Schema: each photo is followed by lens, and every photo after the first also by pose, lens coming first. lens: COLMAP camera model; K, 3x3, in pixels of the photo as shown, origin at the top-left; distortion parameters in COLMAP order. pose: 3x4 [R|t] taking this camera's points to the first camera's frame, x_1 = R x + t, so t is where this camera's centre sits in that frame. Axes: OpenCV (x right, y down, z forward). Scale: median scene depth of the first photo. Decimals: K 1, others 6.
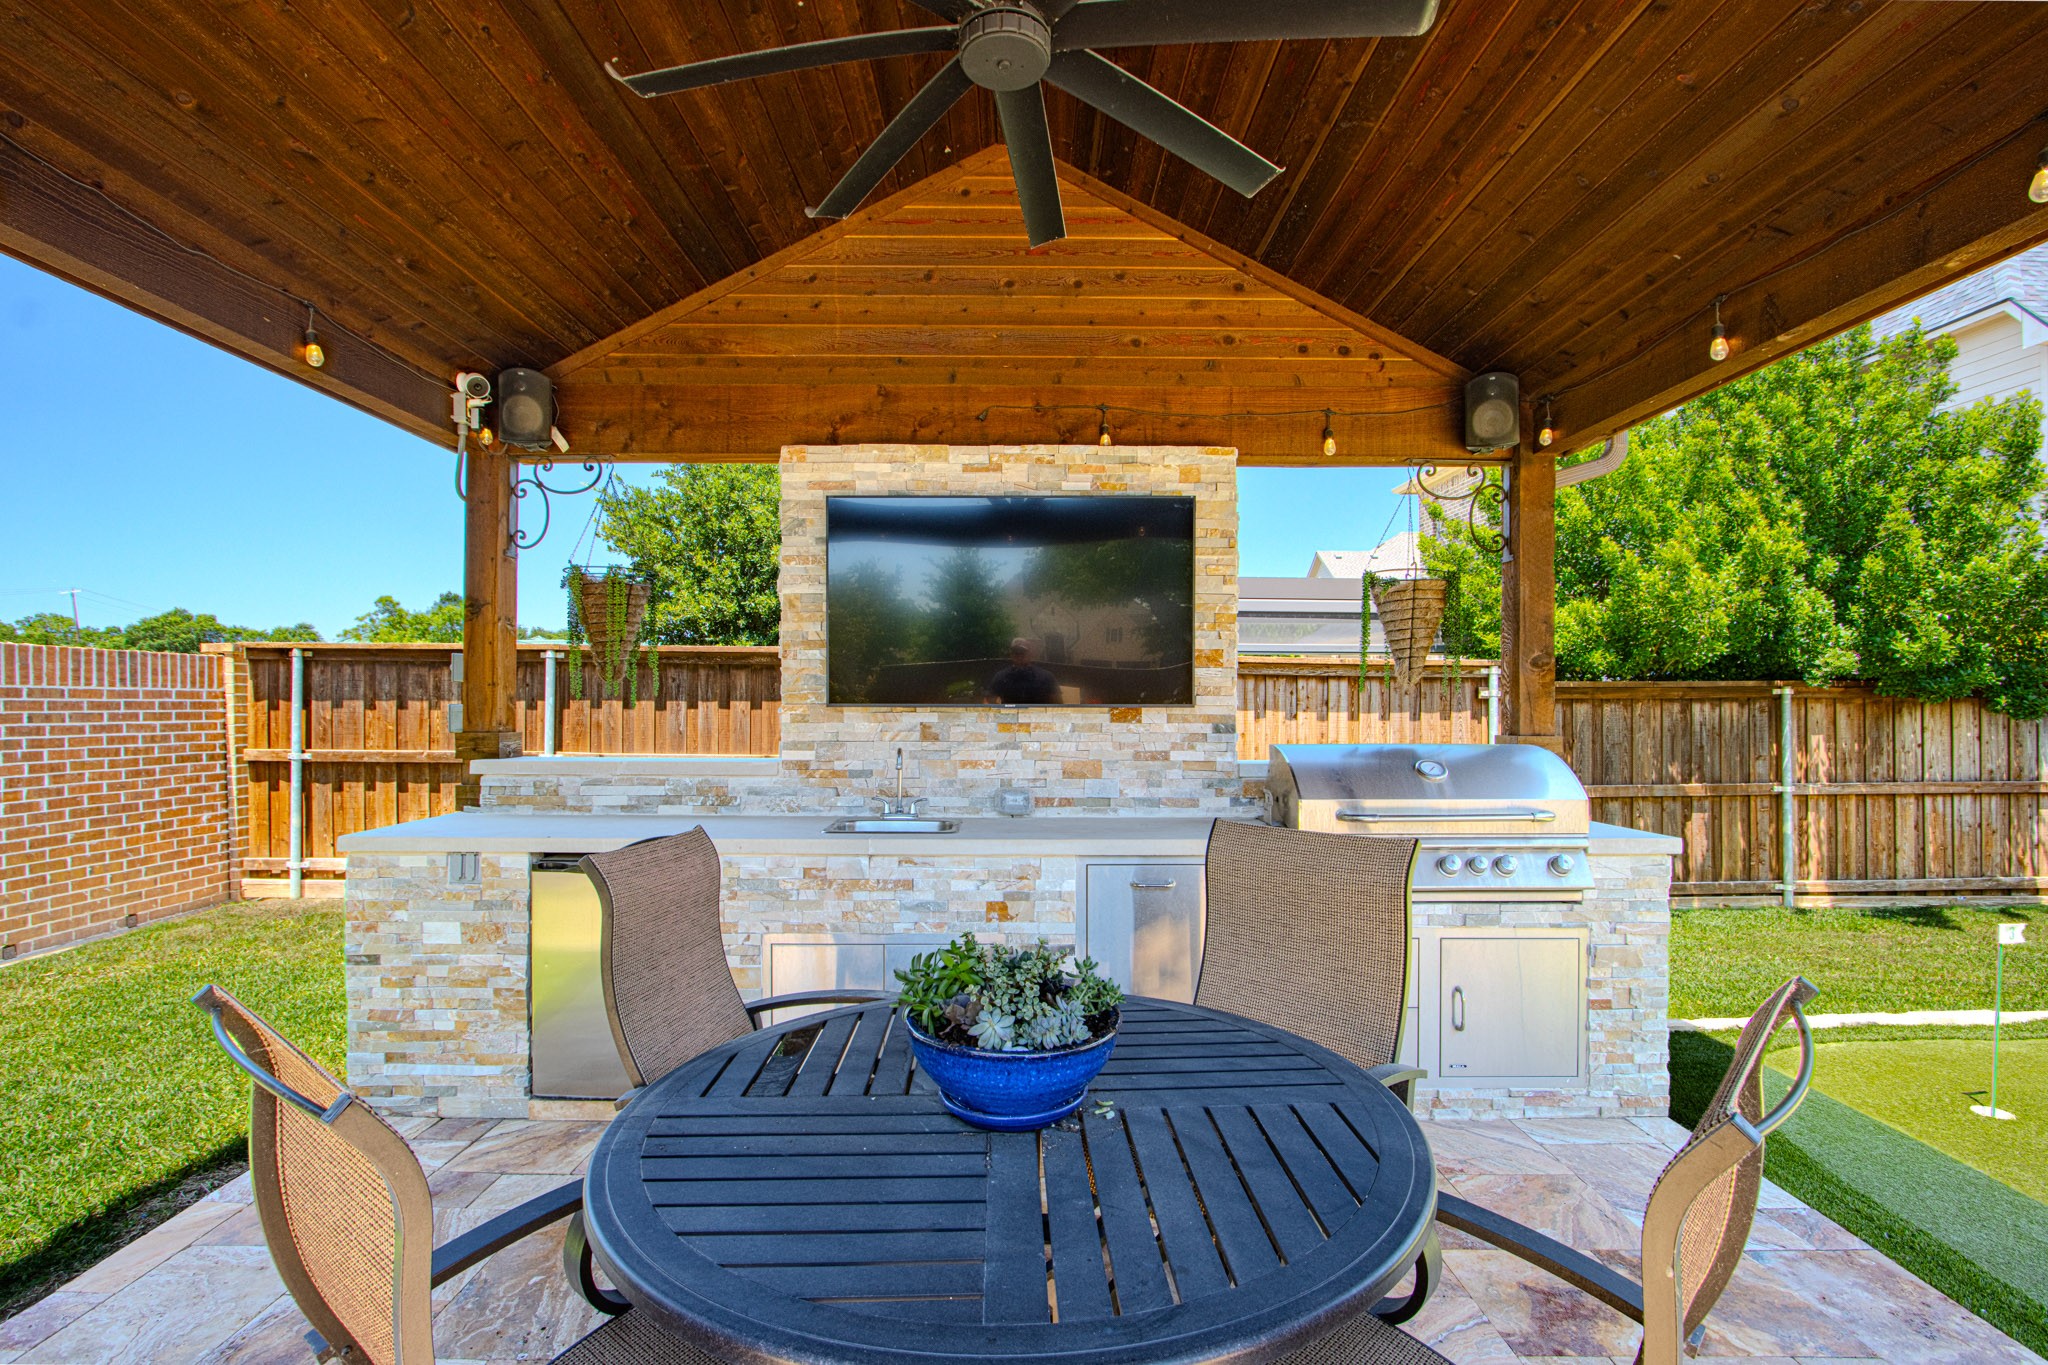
lens RADIAL K [[956.8, 0, 1018.4], [0, 956.8, 696.3], [0, 0, 1]] dist [-0.018610, 0.001527]
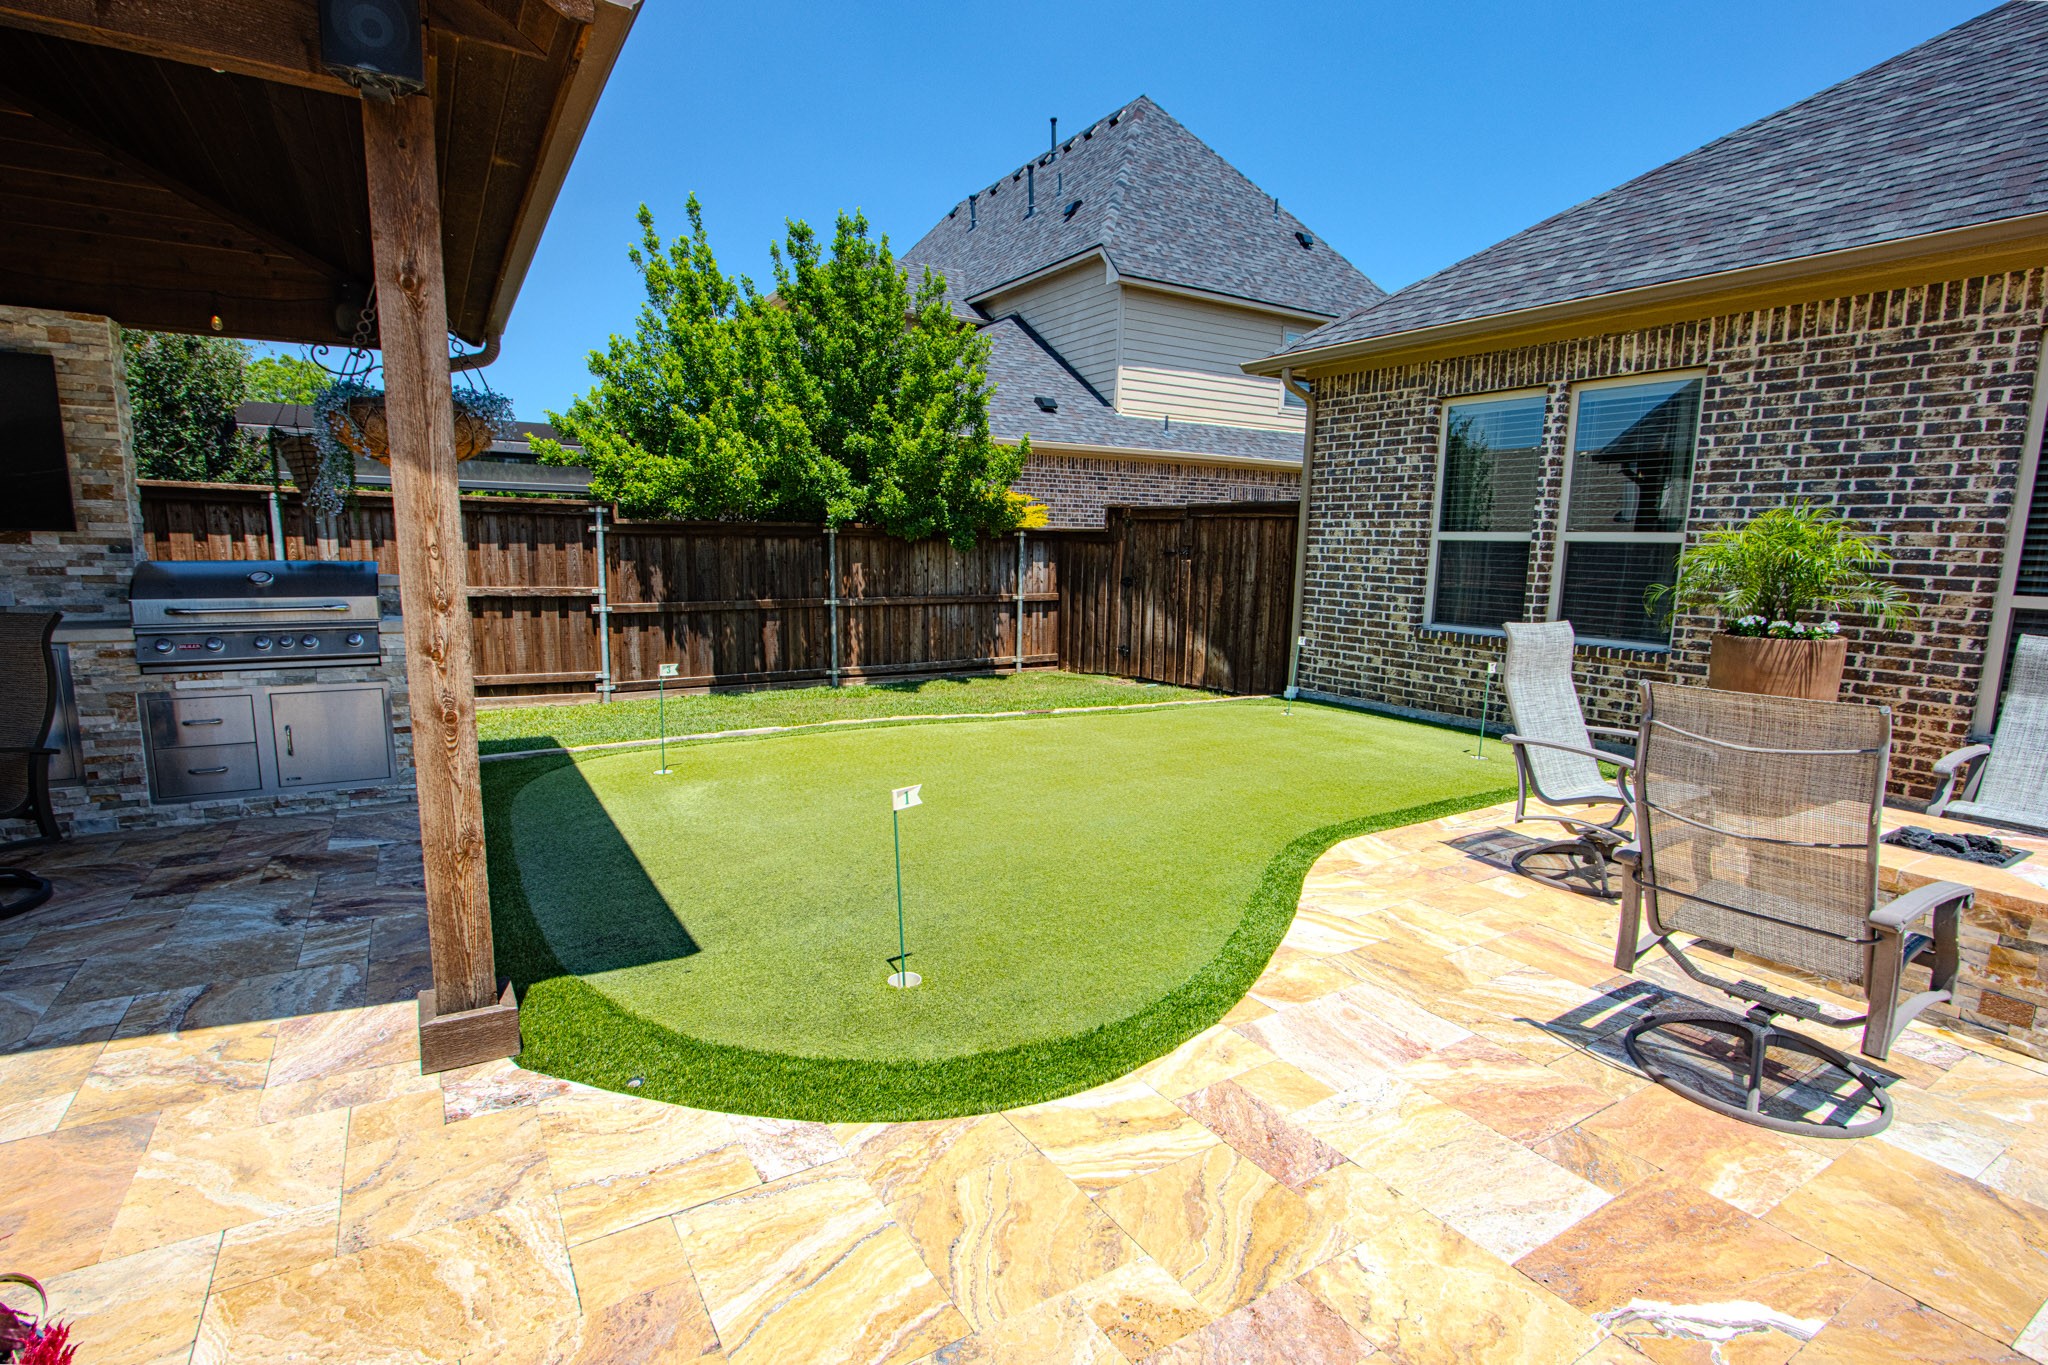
lens RADIAL K [[976.6, 0, 1013.8], [0, 976.6, 700.6], [0, 0, 1]] dist [-0.024207, 0.006064]
pose [[0.857105, -0.068822, 0.510524, 0.305675], [-0.018170, 0.986380, 0.163476, 0.001292], [-0.514822, -0.149392, 0.844180, -0.380716]]
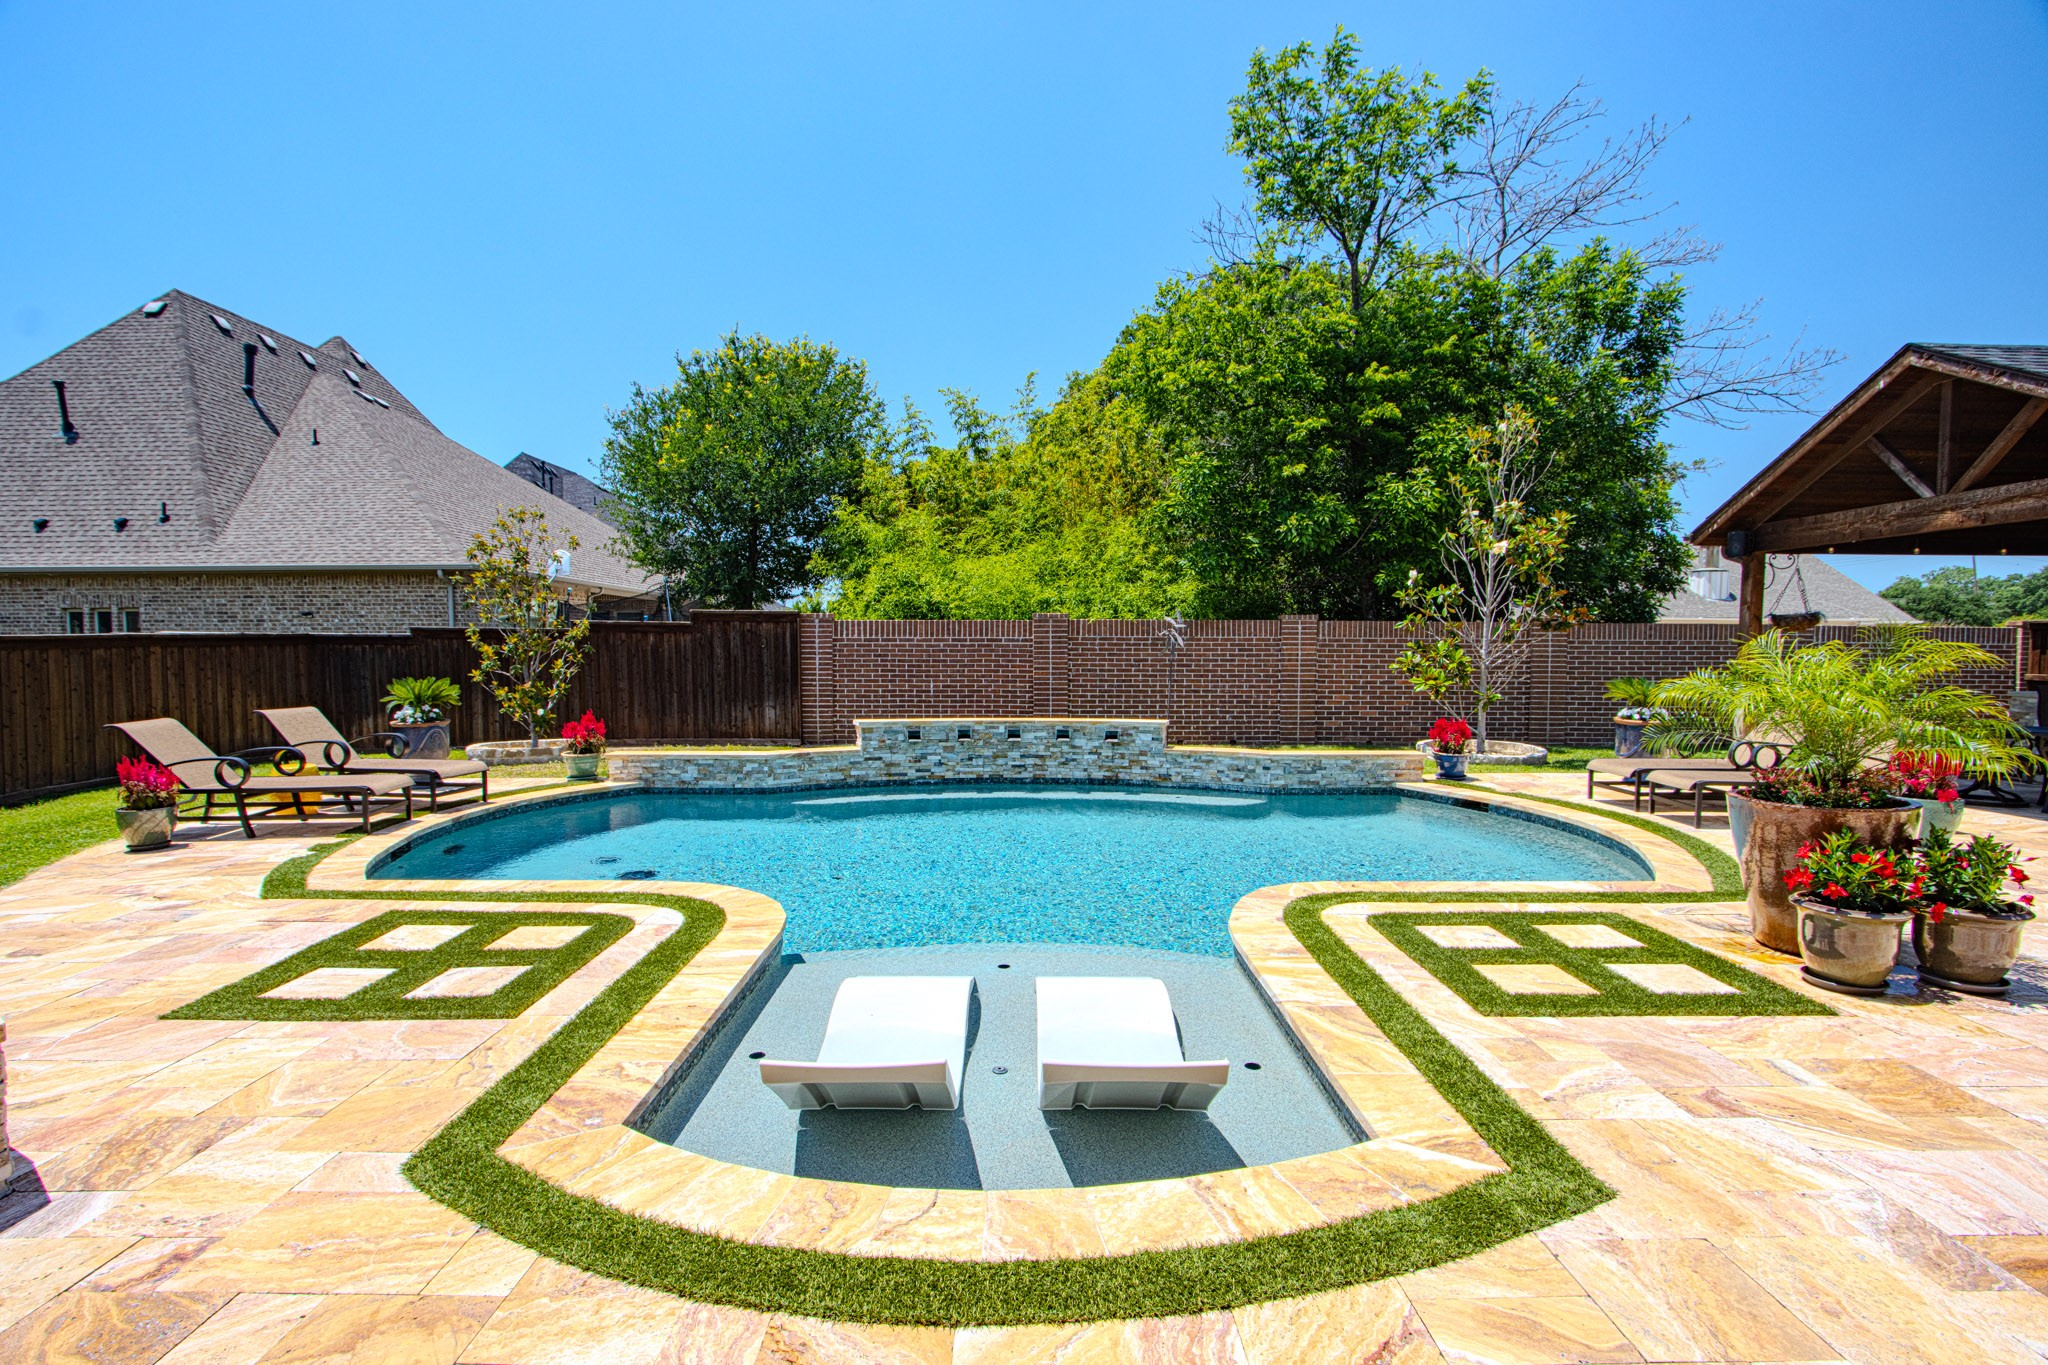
lens RADIAL K [[956.8, 0, 1018.4], [0, 956.8, 696.3], [0, 0, 1]] dist [-0.018610, 0.001527]
pose [[-0.016009, 0.053565, -0.998436, 1.165572], [0.000639, 0.998564, 0.053561, -0.004605], [0.999872, 0.000219, -0.016020, -1.066632]]
